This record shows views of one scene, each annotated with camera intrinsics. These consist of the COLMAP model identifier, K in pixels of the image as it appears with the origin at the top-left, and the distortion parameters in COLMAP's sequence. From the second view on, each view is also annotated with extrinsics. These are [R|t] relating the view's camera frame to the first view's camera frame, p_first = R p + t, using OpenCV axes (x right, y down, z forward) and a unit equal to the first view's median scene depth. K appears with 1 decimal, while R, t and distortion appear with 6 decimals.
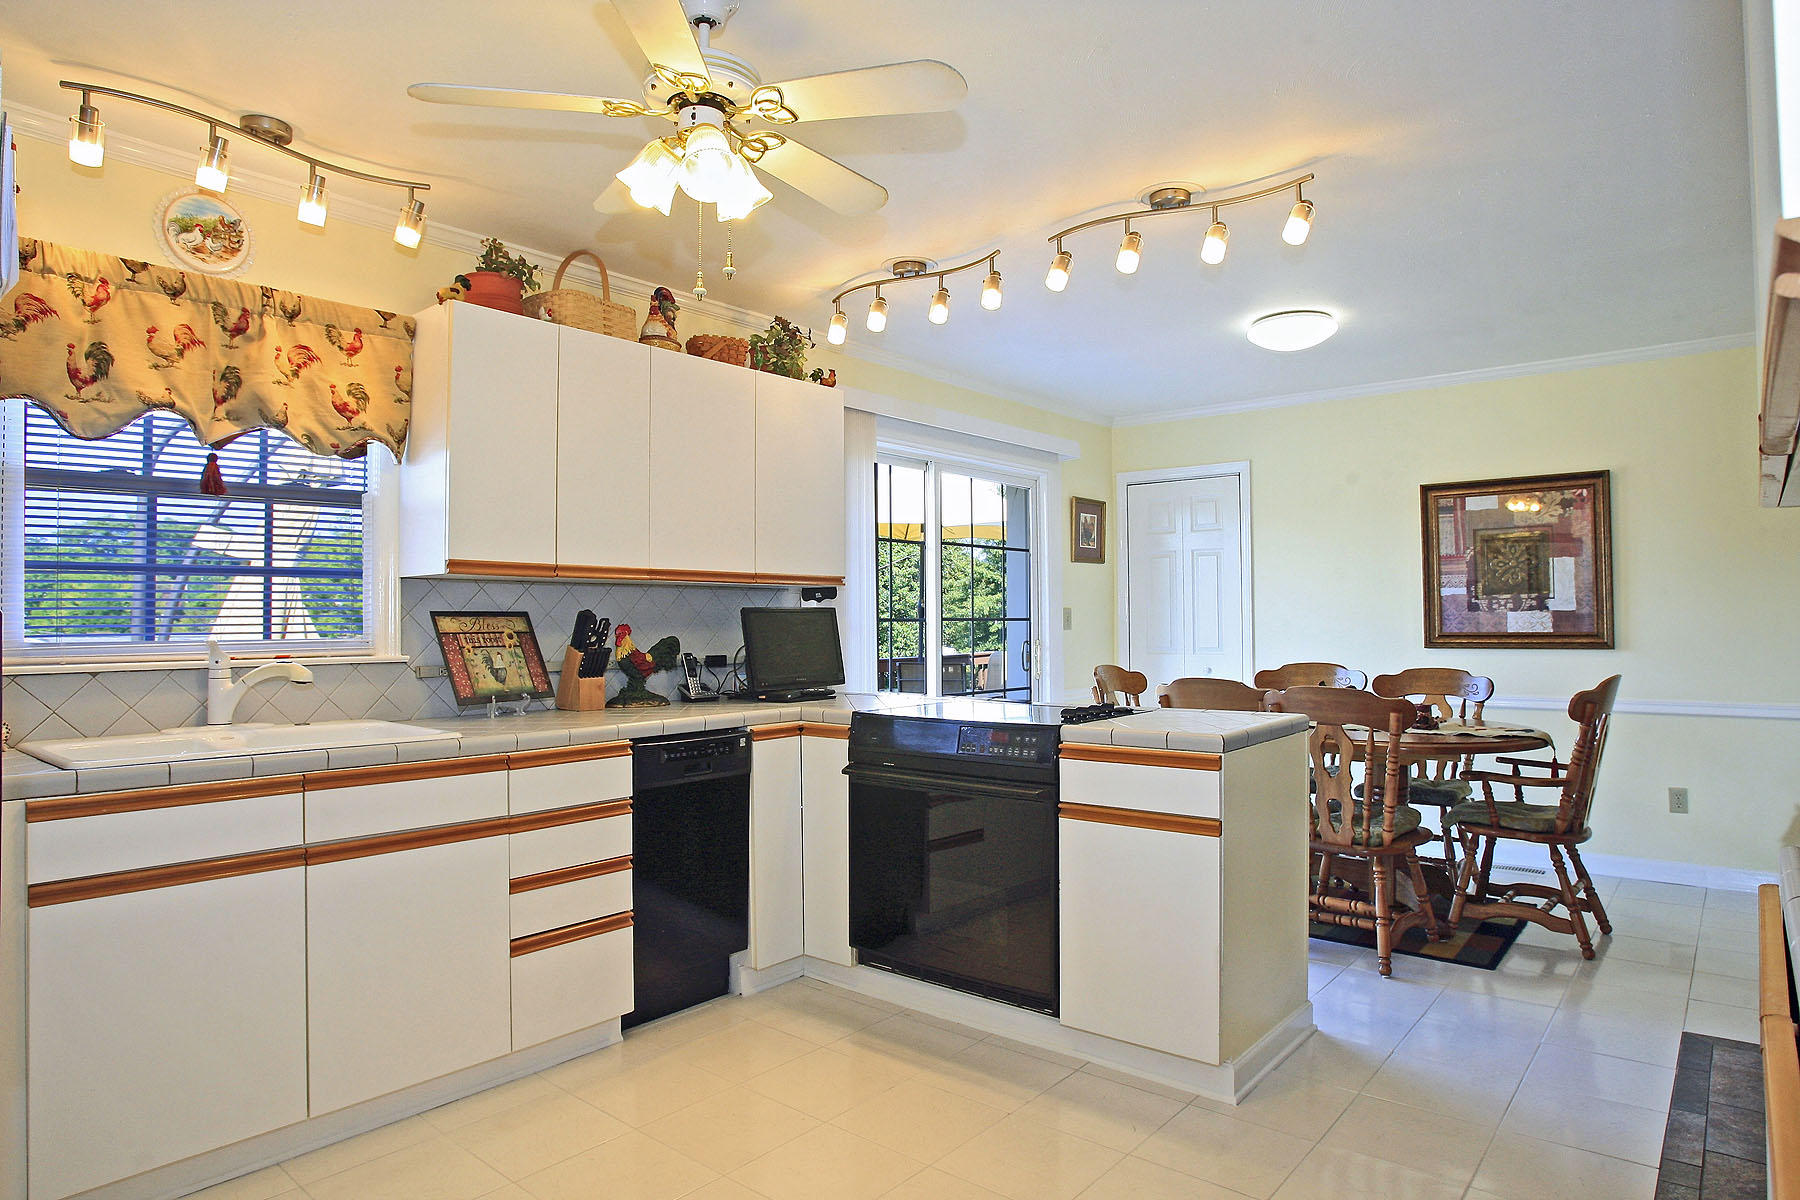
lens RADIAL K [[1064.6, 0, 949.2], [0, 1064.6, 588.4], [0, 0, 1]] dist [-0.052586, 0.002299]
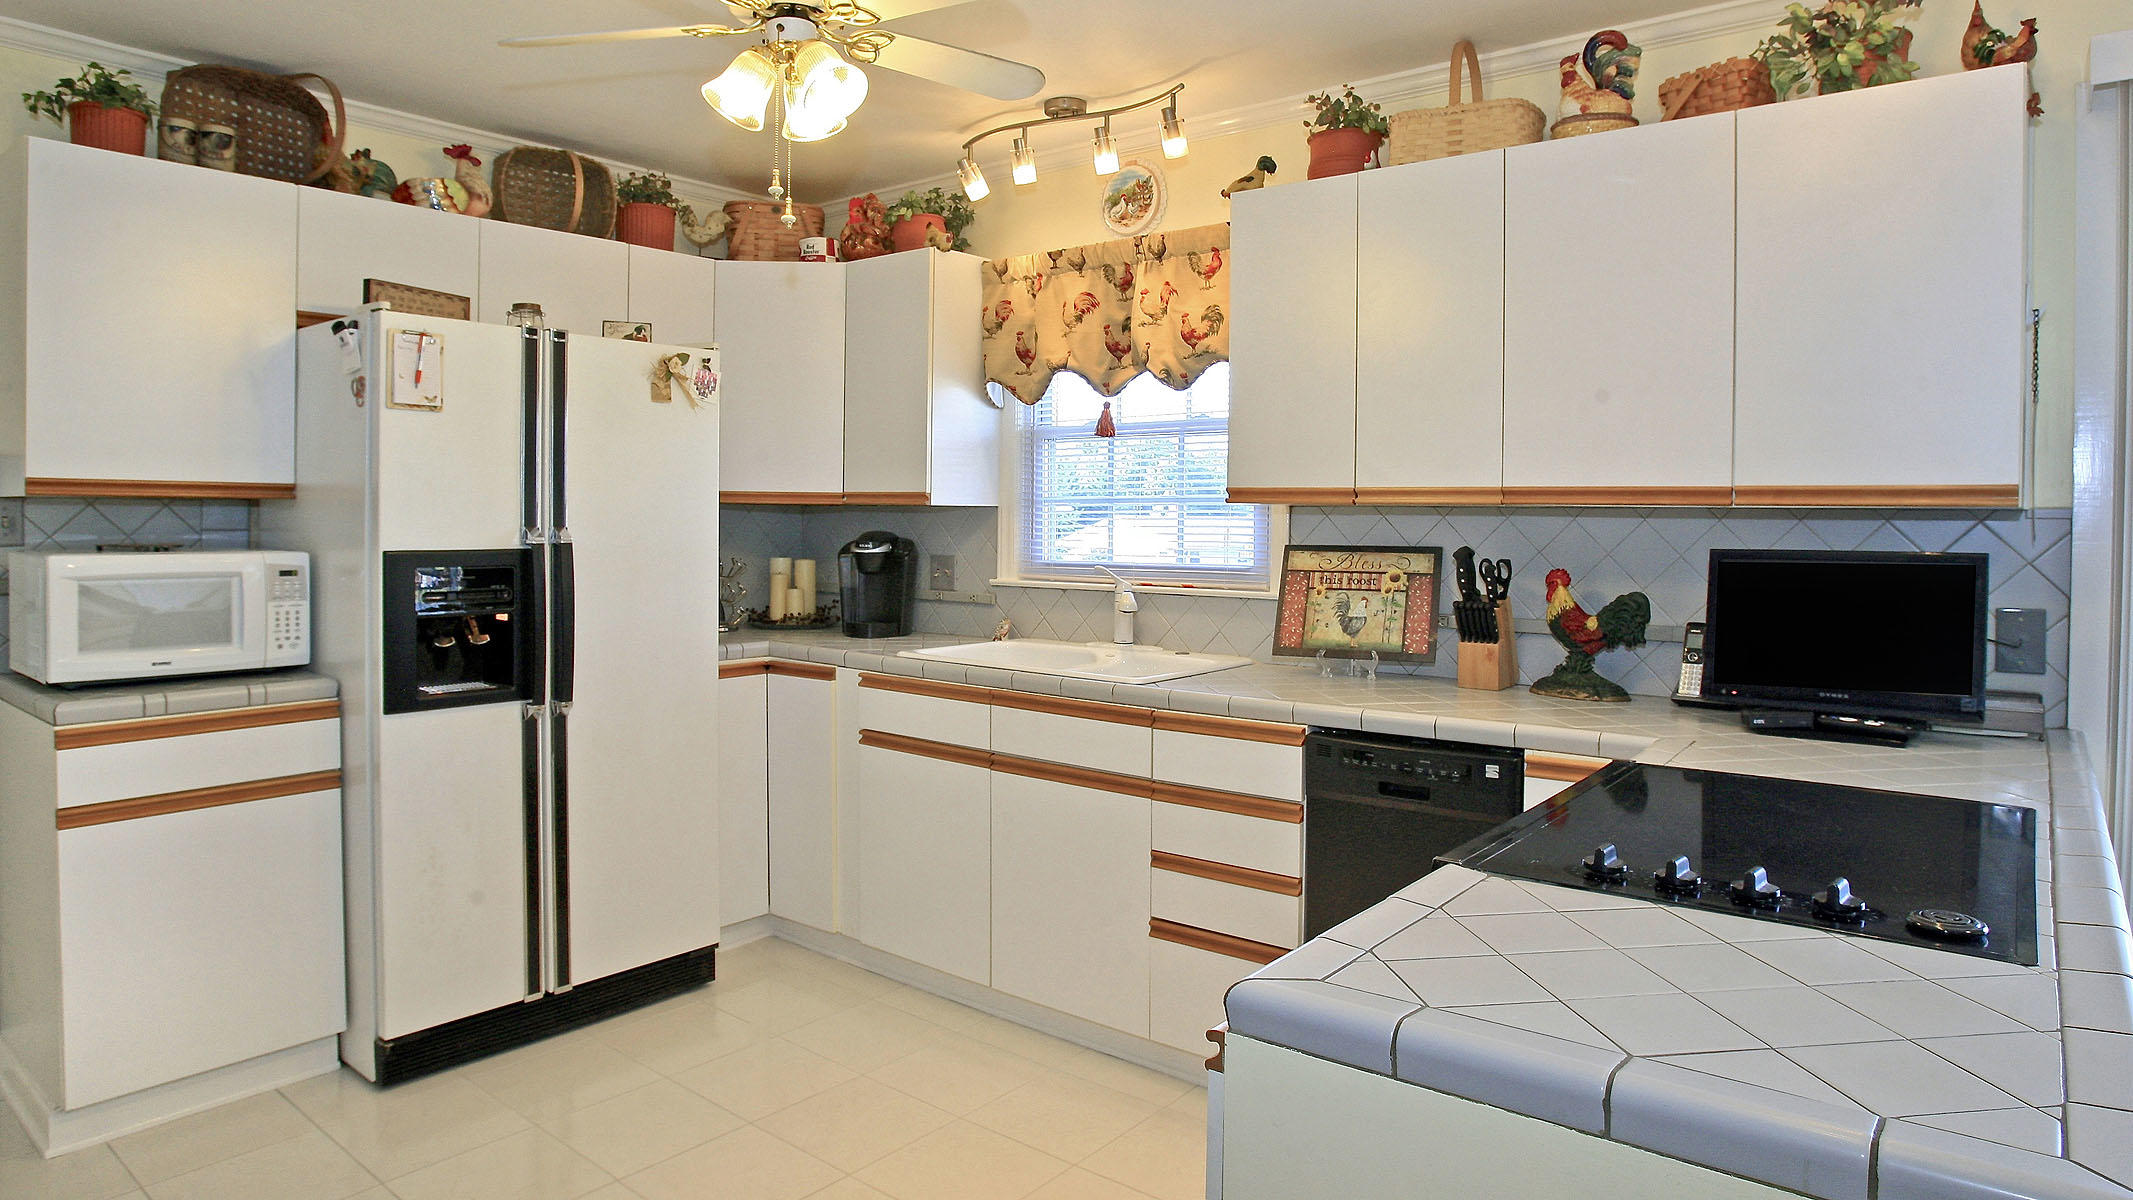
lens RADIAL K [[1267.7, 0, 1065.9], [0, 1267.7, 548.1], [0, 0, 1]] dist [-0.099155, 0.055301]
pose [[-0.017802, 0.028679, -0.999430, 0.358759], [0.020502, 0.999389, 0.028313, -0.005813], [0.999631, -0.019986, -0.018379, 0.530478]]
